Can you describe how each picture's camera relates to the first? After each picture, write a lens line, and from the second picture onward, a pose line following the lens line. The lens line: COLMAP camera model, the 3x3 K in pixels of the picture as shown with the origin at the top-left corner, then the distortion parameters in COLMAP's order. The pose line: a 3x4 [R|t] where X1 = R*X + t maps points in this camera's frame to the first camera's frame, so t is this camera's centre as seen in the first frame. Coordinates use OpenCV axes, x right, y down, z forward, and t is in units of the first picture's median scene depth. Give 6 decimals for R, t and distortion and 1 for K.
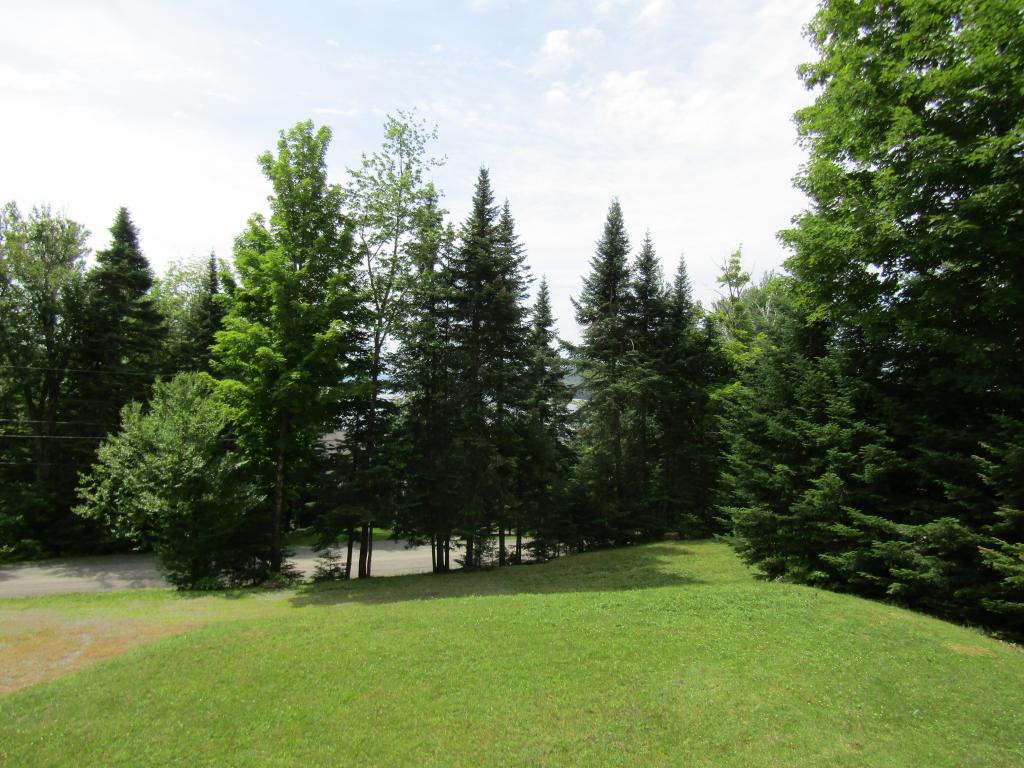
lens RADIAL K [[728.9, 0, 513.8], [0, 728.9, 384.4], [0, 0, 1]] dist [-0.011446, 0.003091]
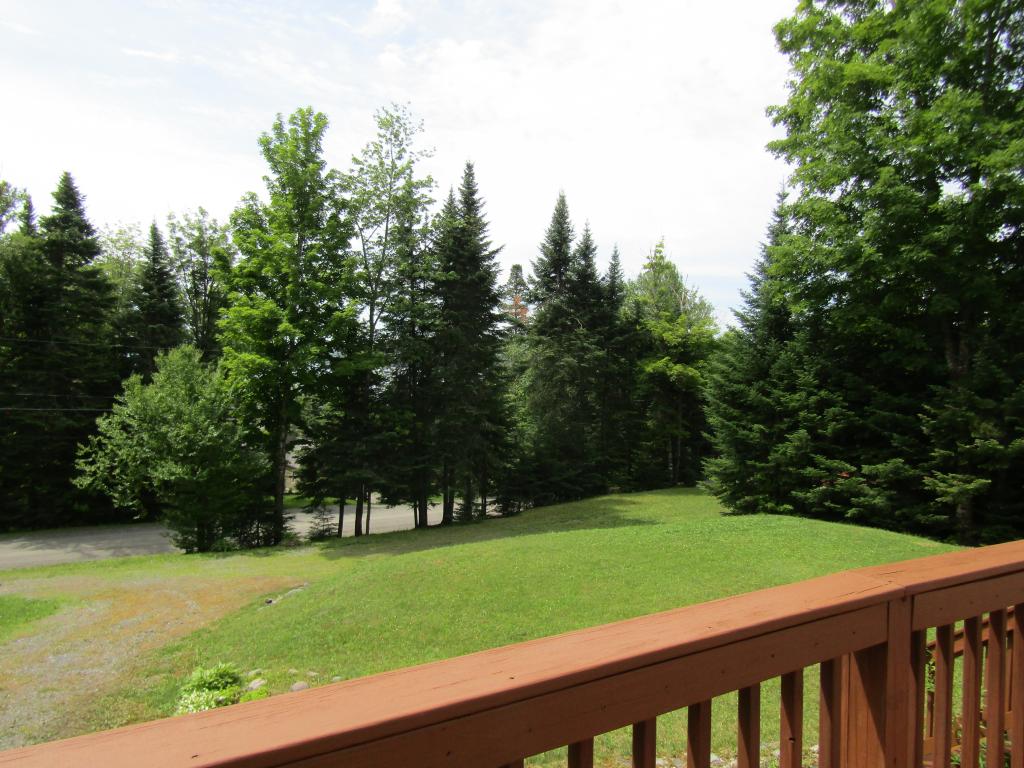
lens RADIAL K [[728.9, 0, 512.0], [0, 728.9, 383.5], [0, 0, 1]] dist [-0.011446, 0.003091]
pose [[0.977214, -0.001354, 0.212252, -0.217036], [-0.007076, 0.999216, 0.038953, -0.005663], [-0.212138, -0.039567, 0.976438, -0.105402]]
